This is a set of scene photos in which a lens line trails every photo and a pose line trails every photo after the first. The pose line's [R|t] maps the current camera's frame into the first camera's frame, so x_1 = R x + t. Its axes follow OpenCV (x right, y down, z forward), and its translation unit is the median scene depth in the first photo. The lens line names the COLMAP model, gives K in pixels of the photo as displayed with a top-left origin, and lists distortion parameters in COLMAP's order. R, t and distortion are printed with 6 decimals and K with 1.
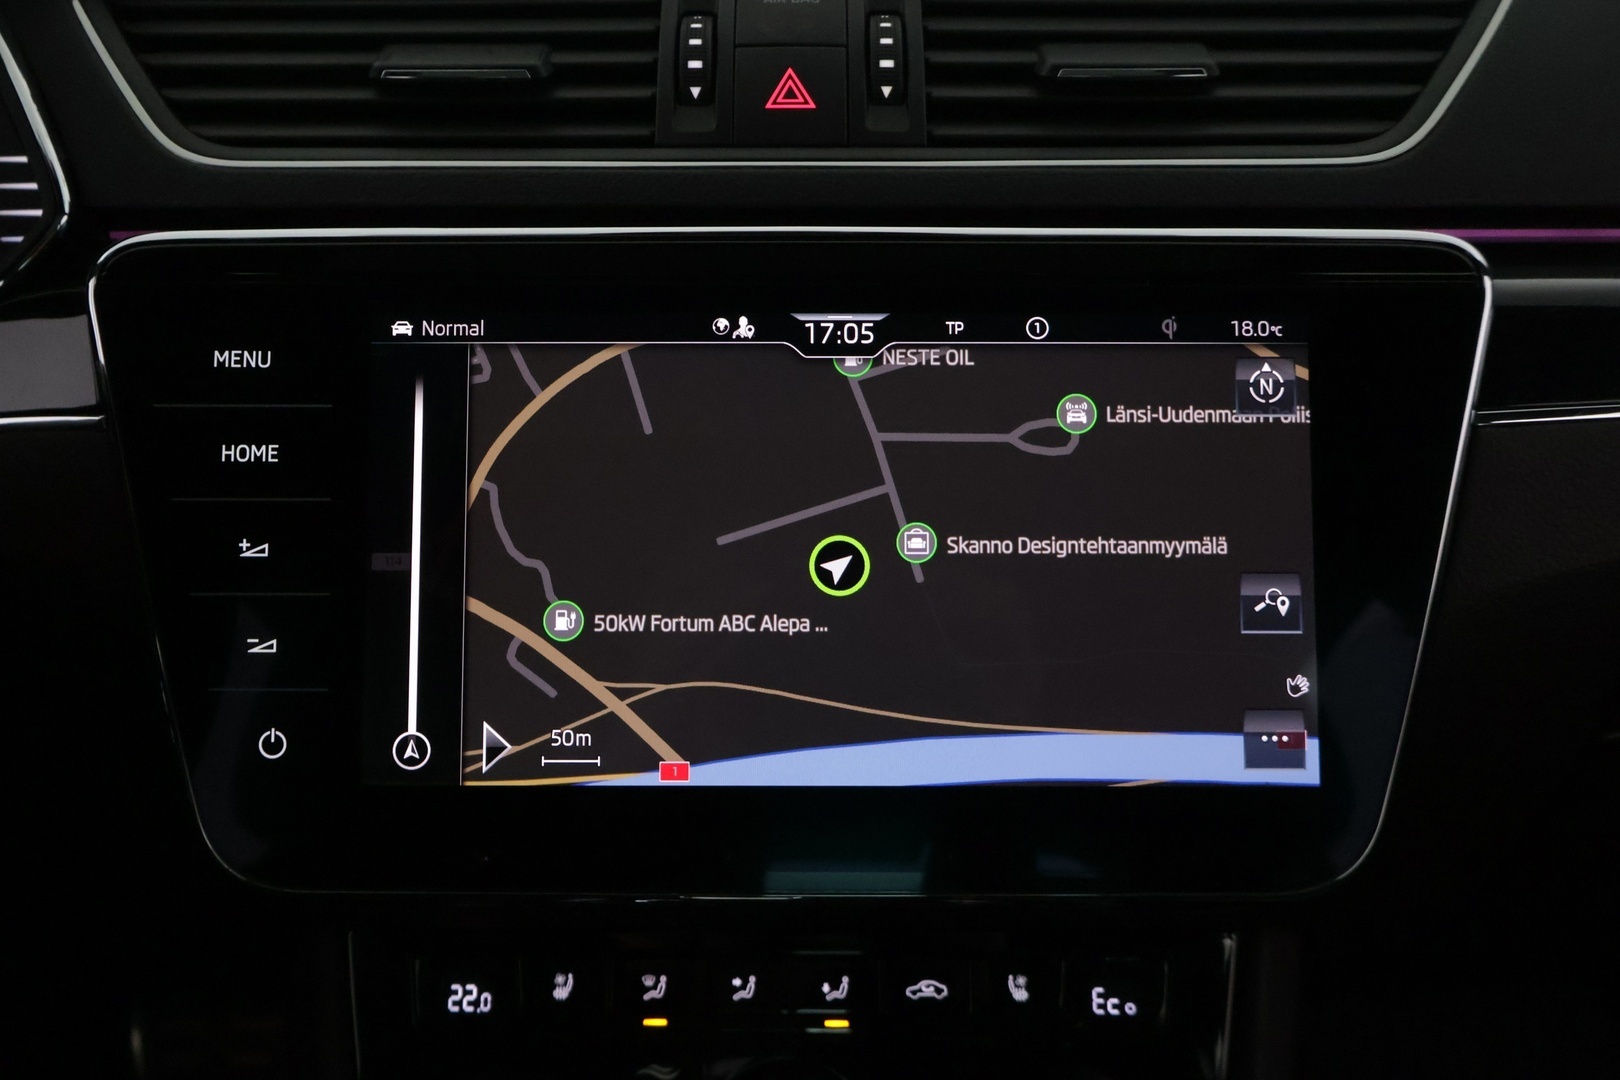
lens RADIAL K [[1359.5, 0, 804.7], [0, 1359.5, 548.5], [0, 0, 1]] dist [-0.008413, 0.014366]
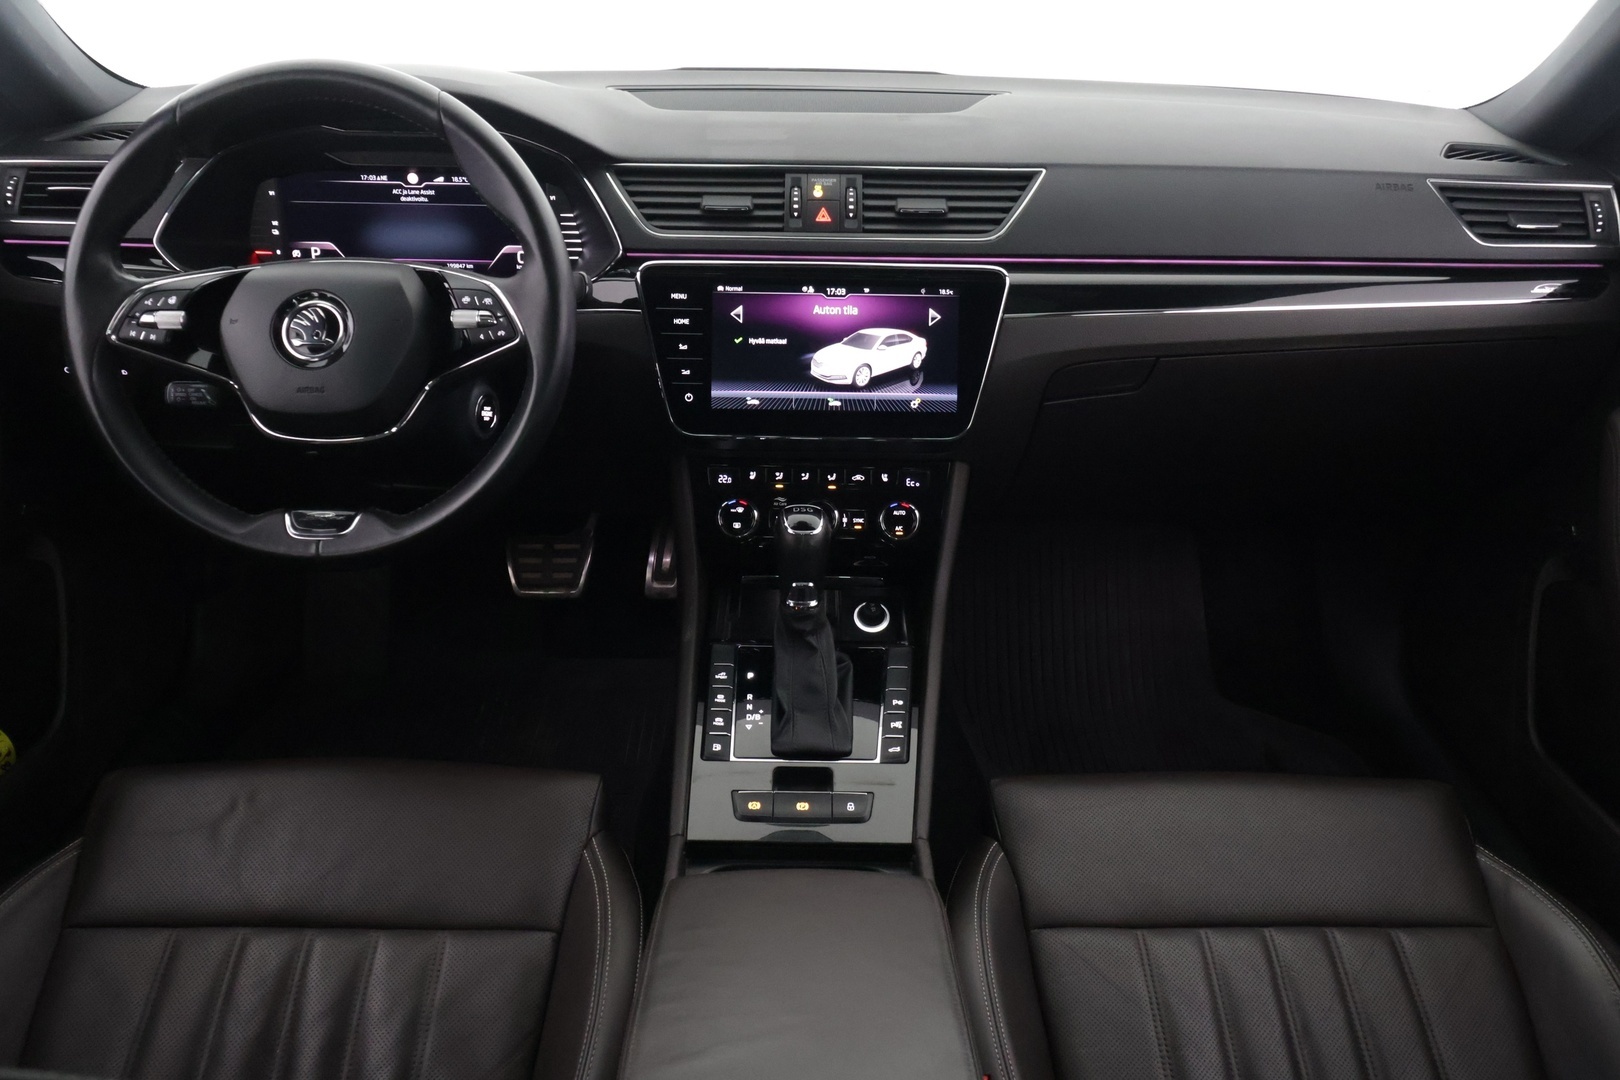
lens RADIAL K [[1359.5, 0, 812.5], [0, 1359.5, 536.6], [0, 0, 1]] dist [-0.008413, 0.014366]
pose [[0.999853, 0.013955, 0.009982, -0.060869], [-0.015287, 0.988716, 0.149019, -0.041193], [-0.007789, -0.149150, 0.988784, -2.526822]]
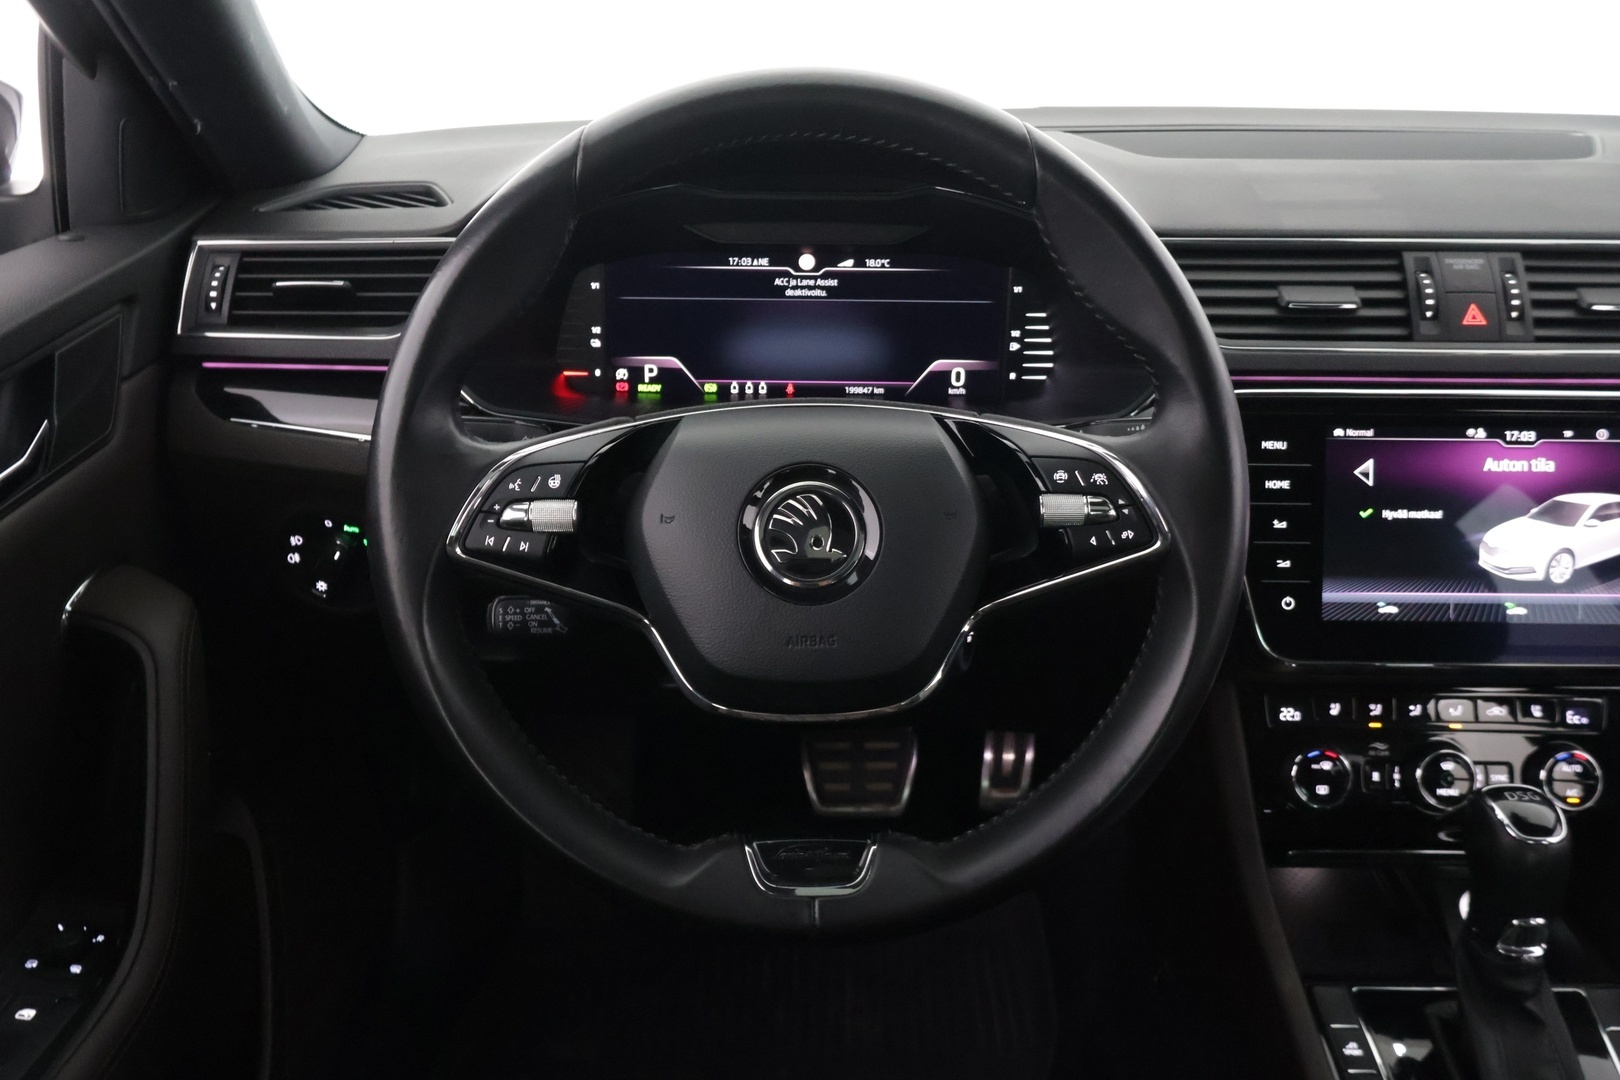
lens RADIAL K [[1359.5, 0, 807.8], [0, 1359.5, 536.8], [0, 0, 1]] dist [-0.008413, 0.014366]
pose [[0.999957, 0.006982, 0.006169, -1.108906], [-0.007601, 0.994247, 0.106842, -0.202245], [-0.005388, -0.106884, 0.994257, -1.247830]]
